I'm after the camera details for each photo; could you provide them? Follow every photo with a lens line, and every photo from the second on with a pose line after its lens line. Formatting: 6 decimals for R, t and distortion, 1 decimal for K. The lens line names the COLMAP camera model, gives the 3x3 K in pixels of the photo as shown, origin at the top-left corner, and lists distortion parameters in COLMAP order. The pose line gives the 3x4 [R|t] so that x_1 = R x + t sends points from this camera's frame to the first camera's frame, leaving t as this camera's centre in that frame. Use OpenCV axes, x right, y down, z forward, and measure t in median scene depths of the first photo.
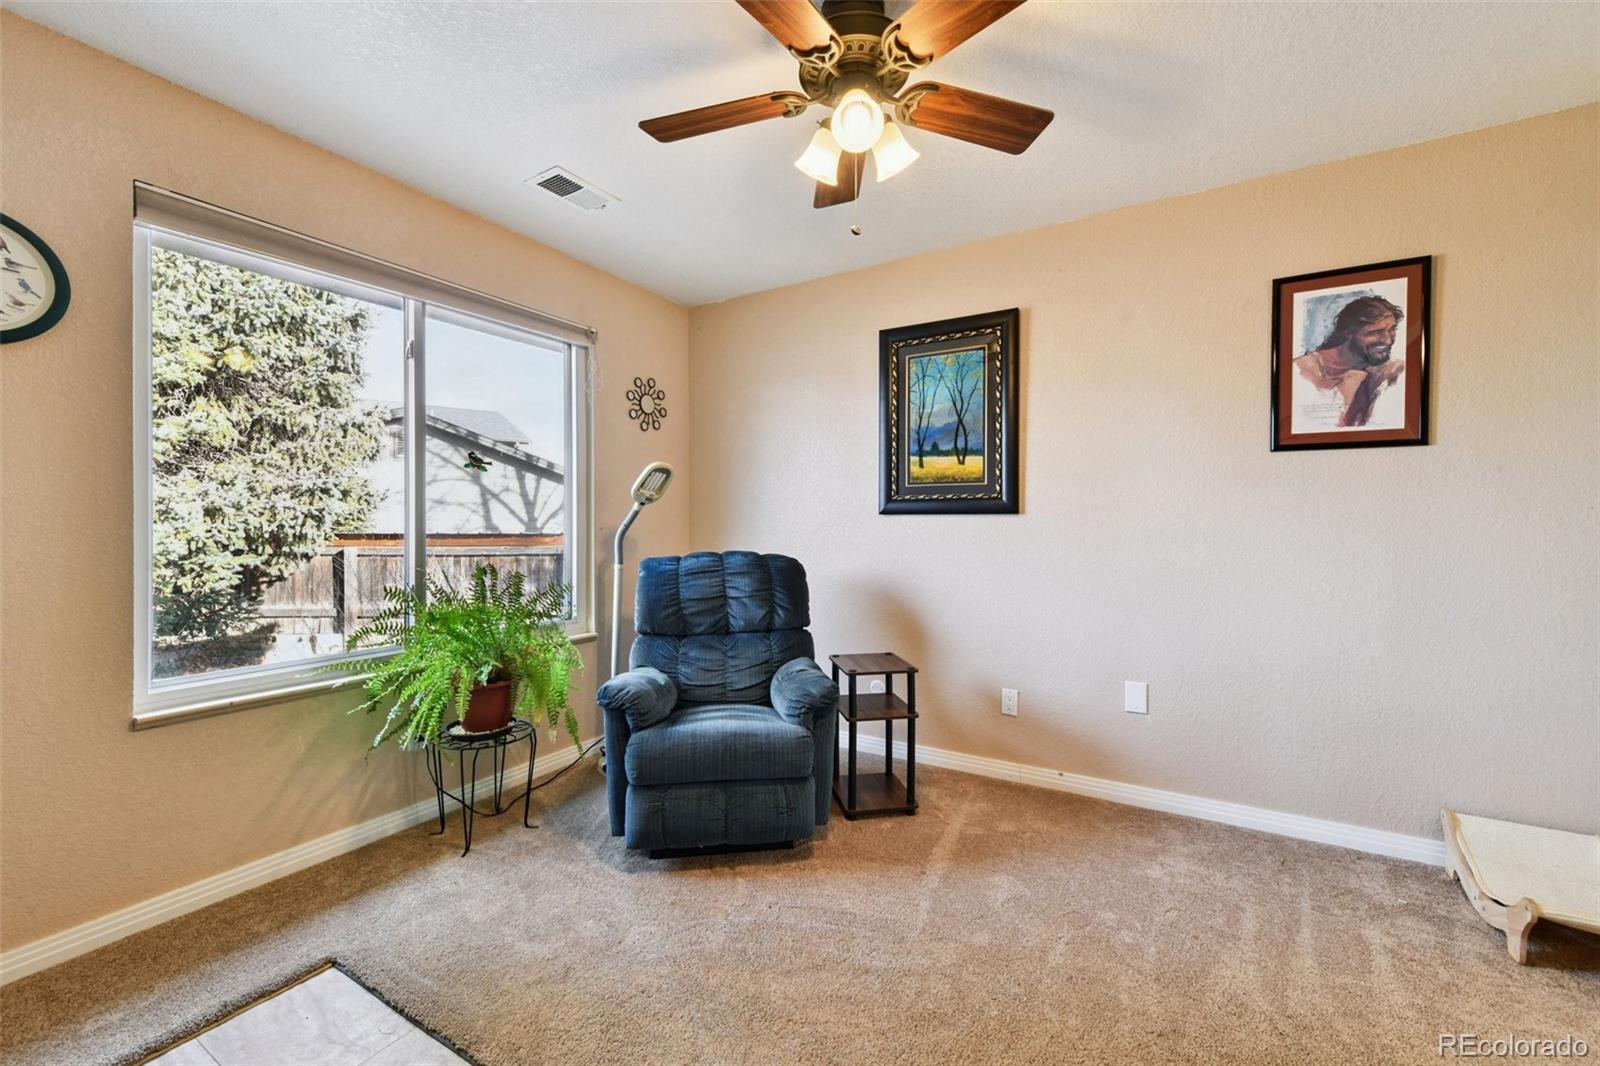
lens RADIAL K [[639.9, 0, 811.2], [0, 639.9, 520.4], [0, 0, 1]] dist [-0.001292, -0.000283]
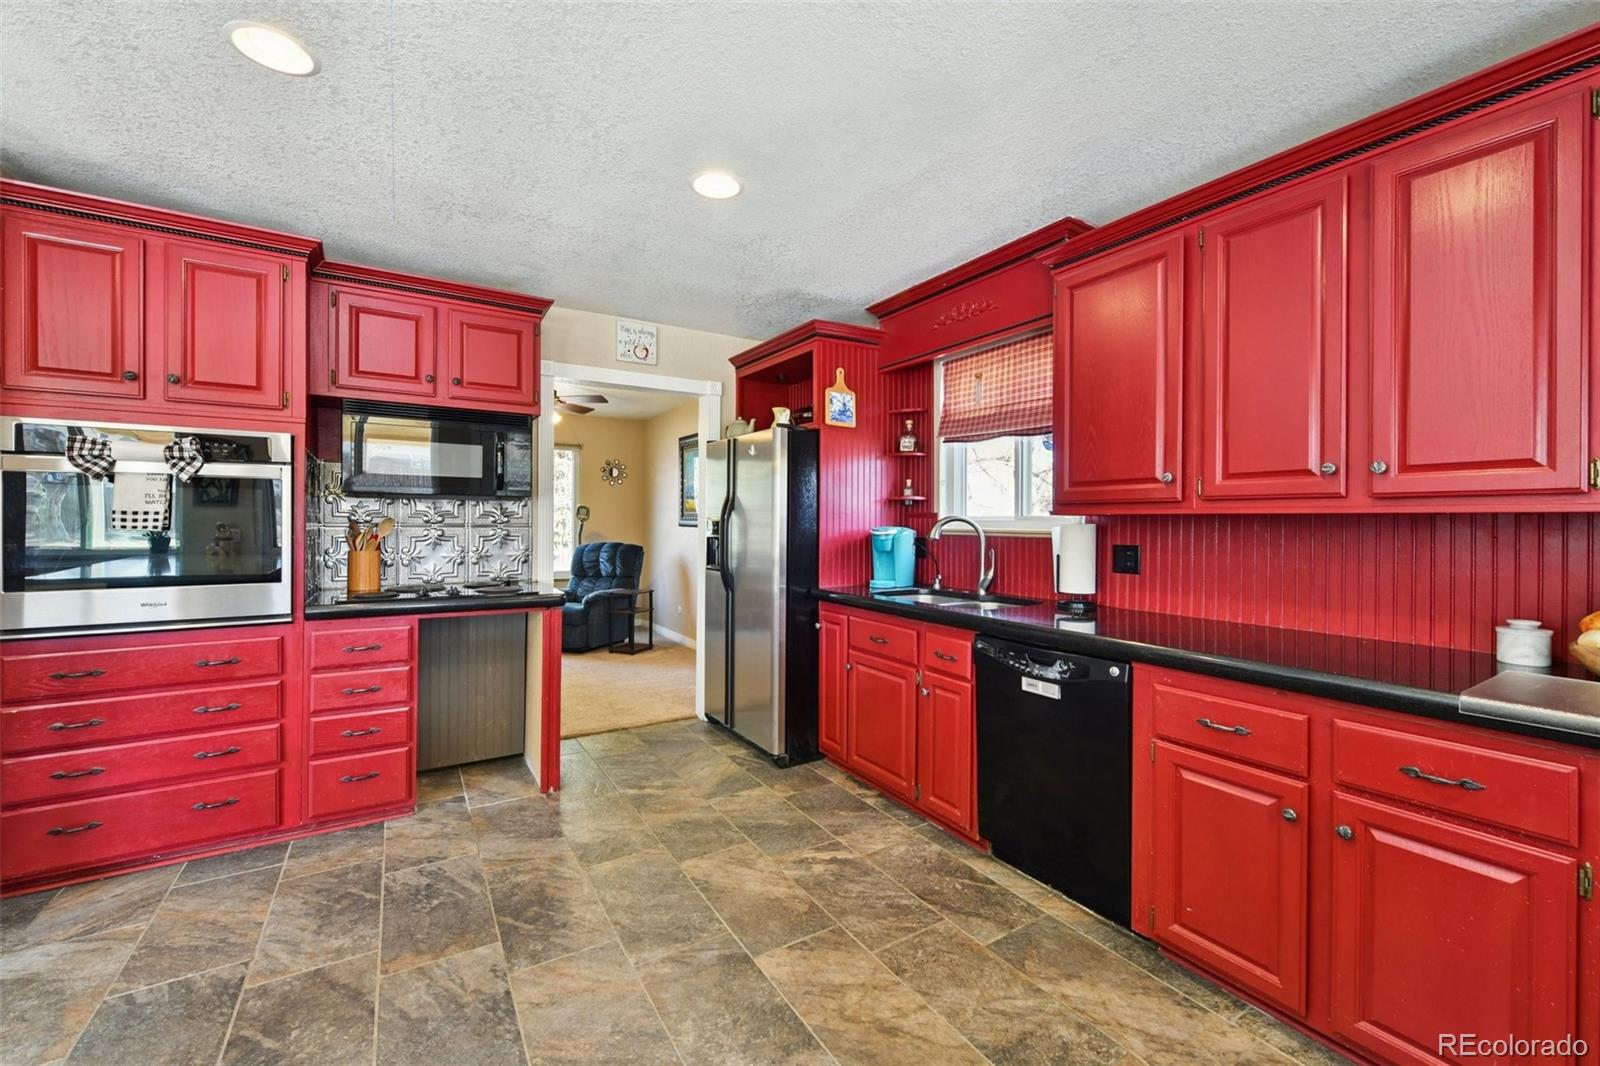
lens RADIAL K [[647.9, 0, 809.8], [0, 647.9, 525.2], [0, 0, 1]] dist [-0.002186, -0.000517]
pose [[0.890130, 0.010787, -0.455579, 1.655551], [-0.005170, 0.999895, 0.013574, -0.050684], [0.455678, -0.009727, 0.890092, -0.773270]]
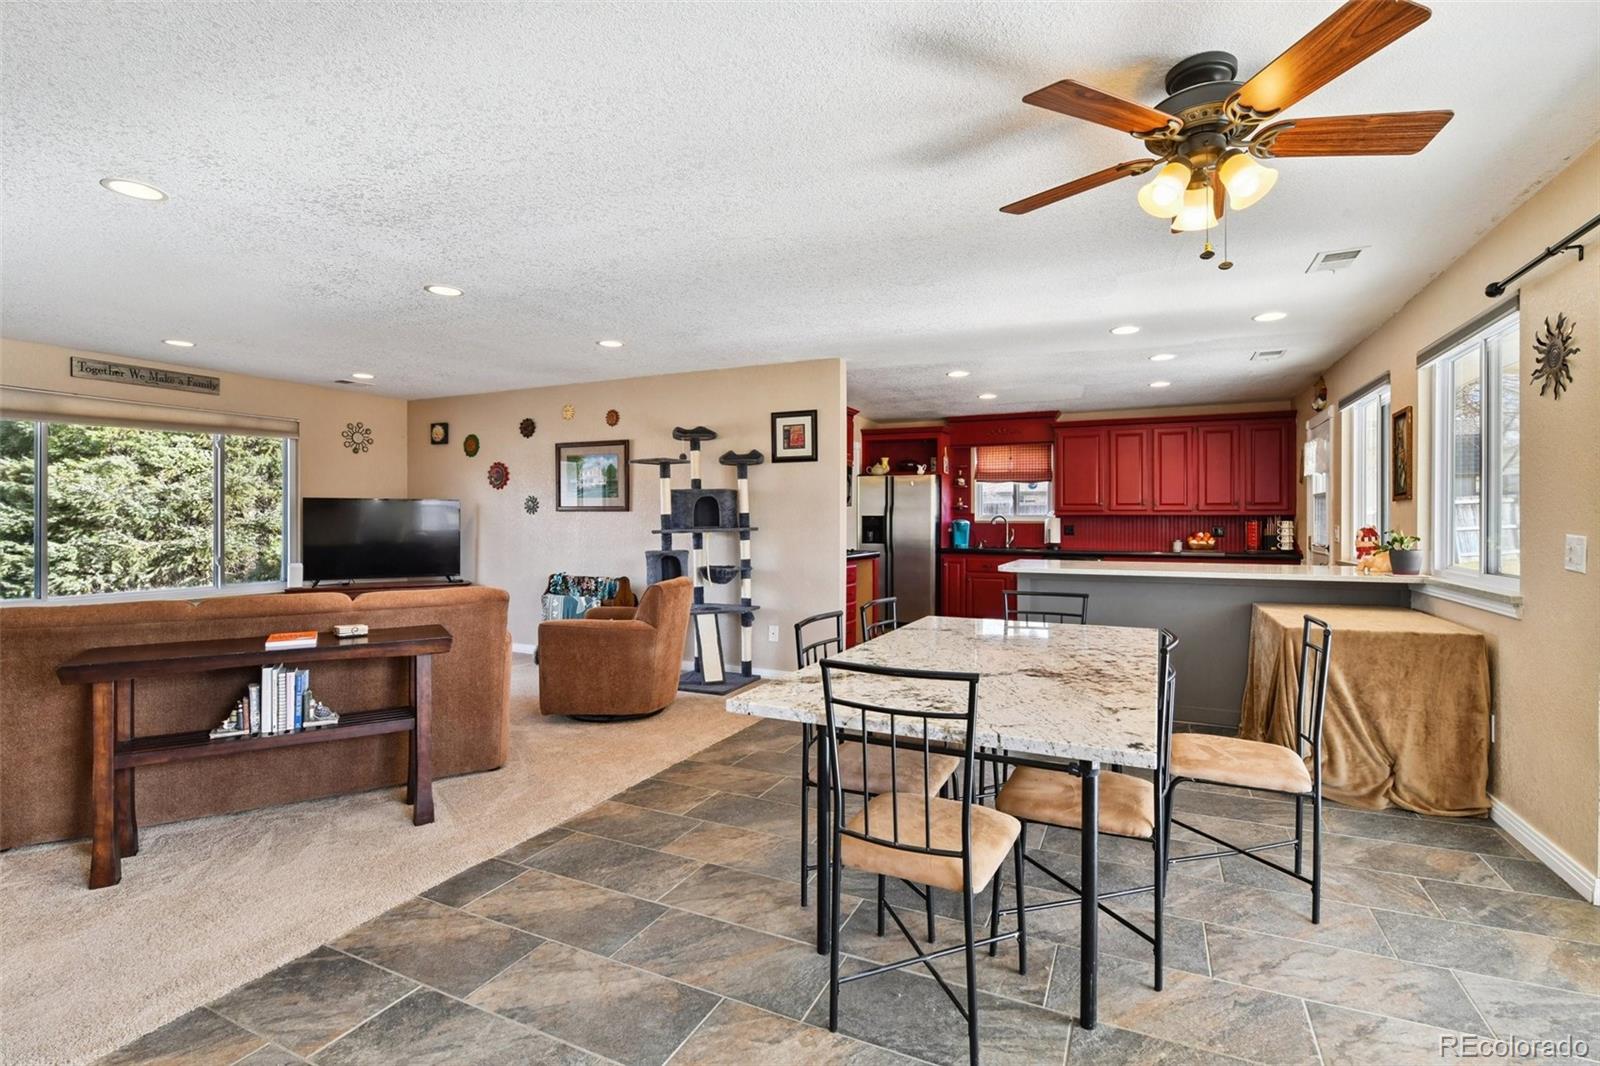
lens RADIAL K [[725.1, 0, 809.1], [0, 725.1, 522.1], [0, 0, 1]] dist [-0.003968, -0.006671]
pose [[0.995644, 0.003461, 0.093176, 0.266921], [-0.004933, 0.999866, 0.015578, -0.066627], [-0.093110, -0.015970, 0.995528, -2.634871]]
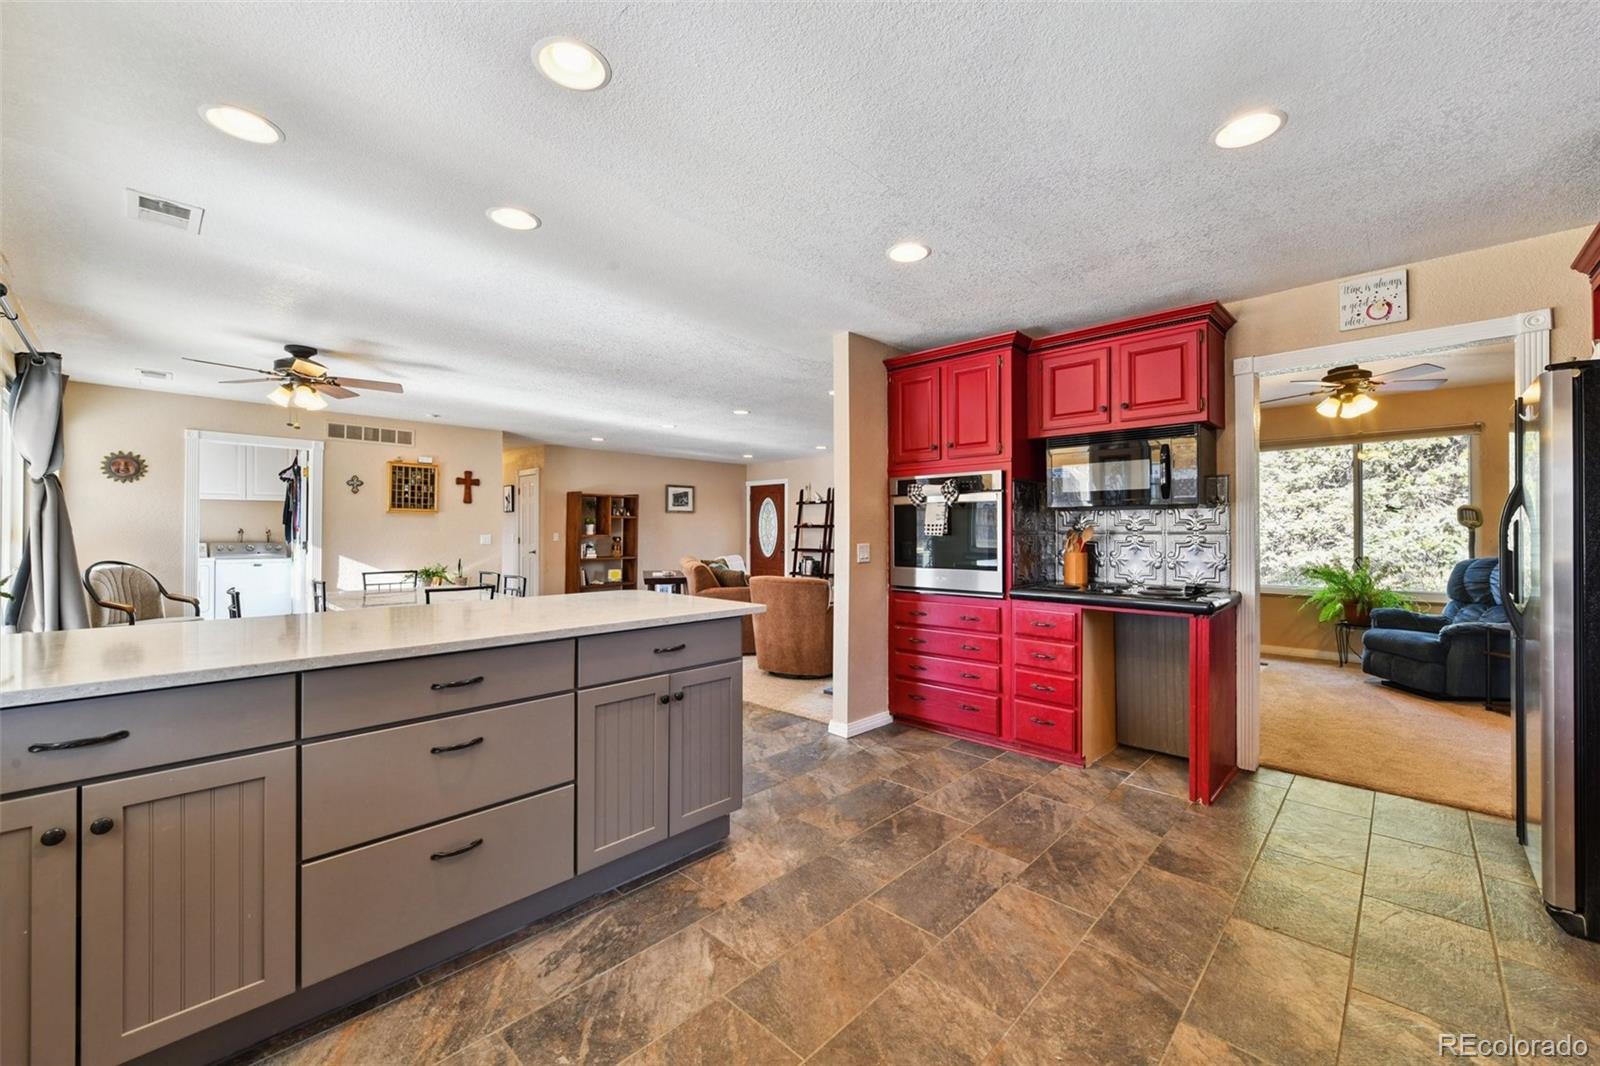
lens RADIAL K [[635.7, 0, 804.8], [0, 635.7, 525.9], [0, 0, 1]] dist [0.000524, -0.000193]
pose [[-0.230288, -0.003333, -0.973117, 1.956902], [0.011629, 0.999913, -0.006177, -0.044334], [0.973053, -0.012739, -0.230229, -0.390768]]
